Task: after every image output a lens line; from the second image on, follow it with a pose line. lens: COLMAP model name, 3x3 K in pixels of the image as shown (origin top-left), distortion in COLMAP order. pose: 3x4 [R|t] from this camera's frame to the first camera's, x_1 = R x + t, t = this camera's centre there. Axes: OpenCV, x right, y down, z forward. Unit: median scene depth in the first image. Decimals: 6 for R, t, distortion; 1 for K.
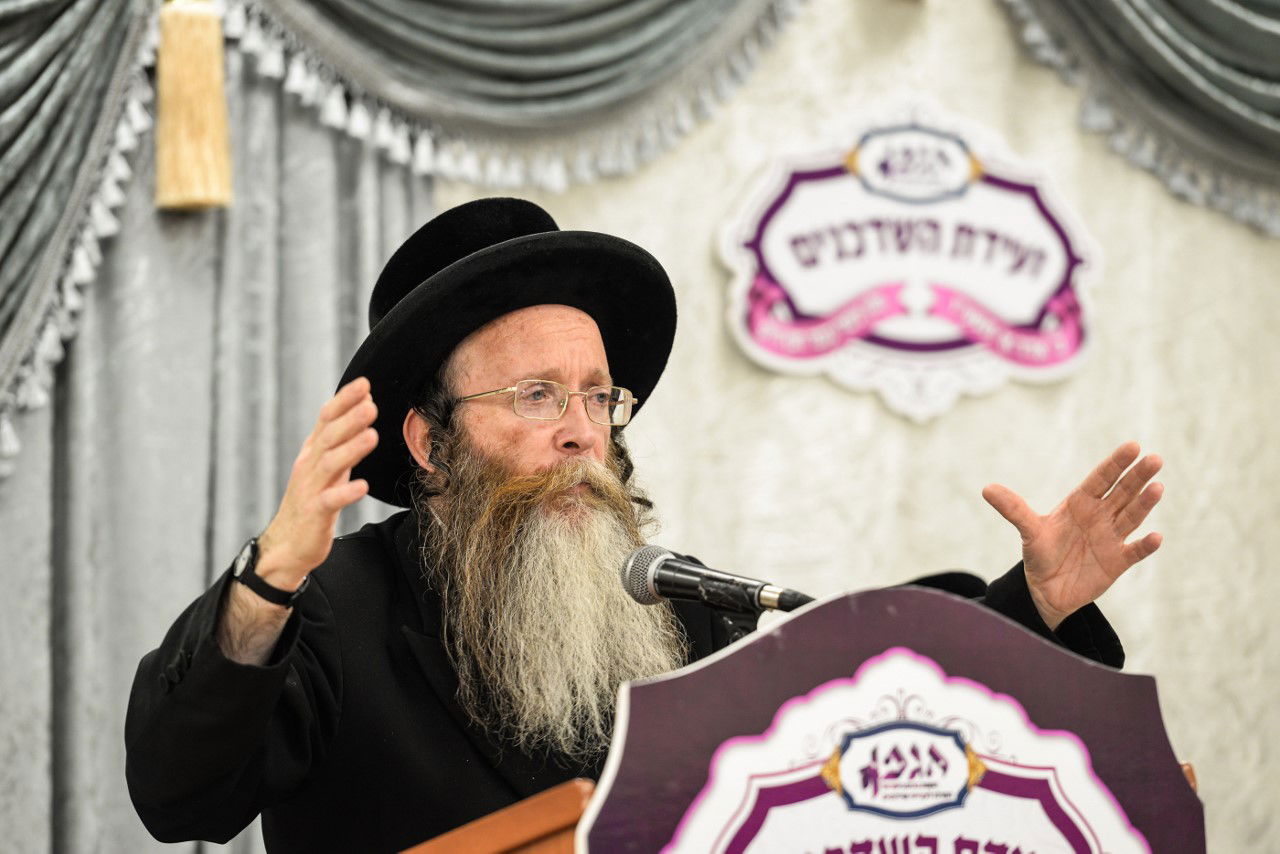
lens RADIAL K [[5950.9, 0, 640.0], [0, 5950.9, 427.0], [0, 0, 1]] dist [0.010721, -4.401705]
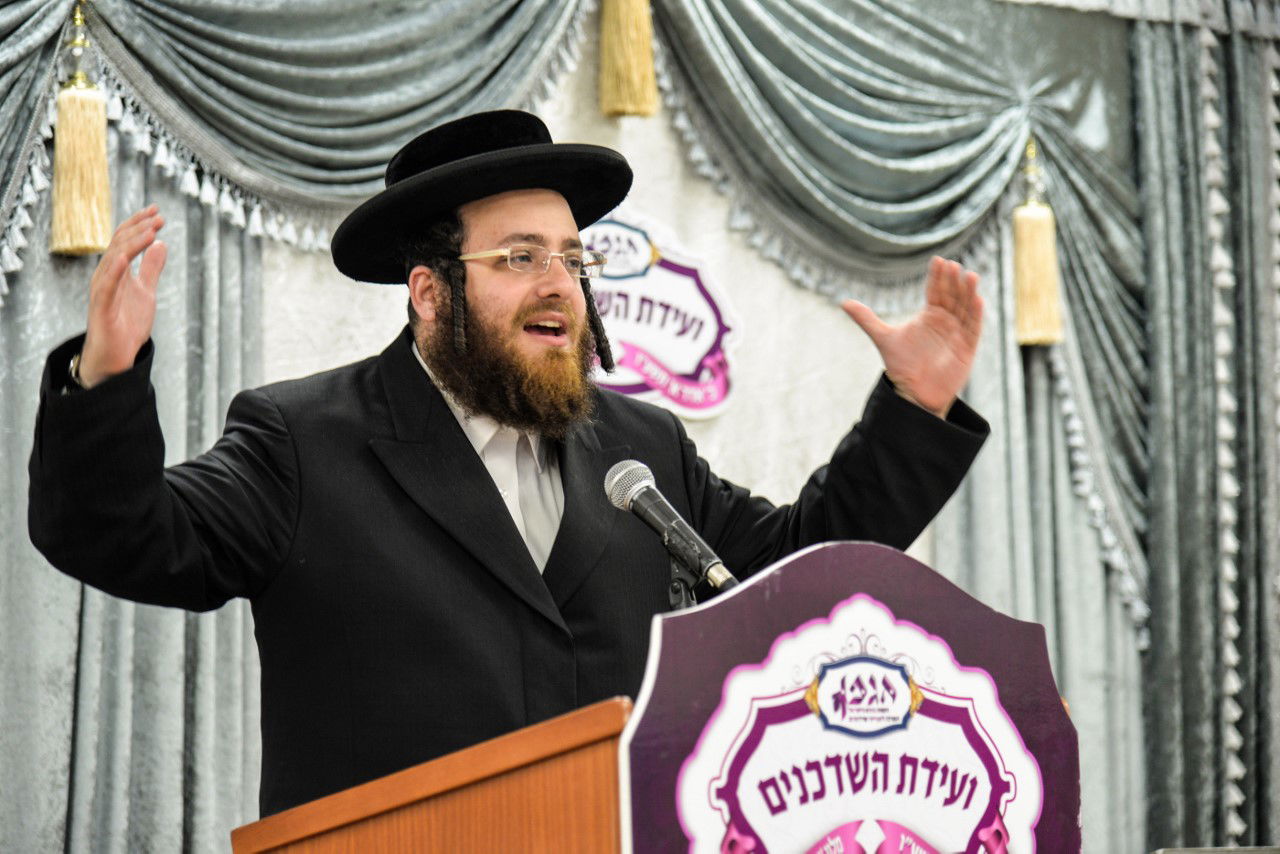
lens RADIAL K [[4009.4, 0, 640.0], [0, 4009.4, 427.0], [0, 0, 1]] dist [0.082477, 1.940368]
pose [[0.989195, 0.029565, 0.143591, -0.079685], [-0.026593, 0.999392, -0.022571, 0.015840], [-0.144170, 0.018508, 0.989380, 0.146276]]
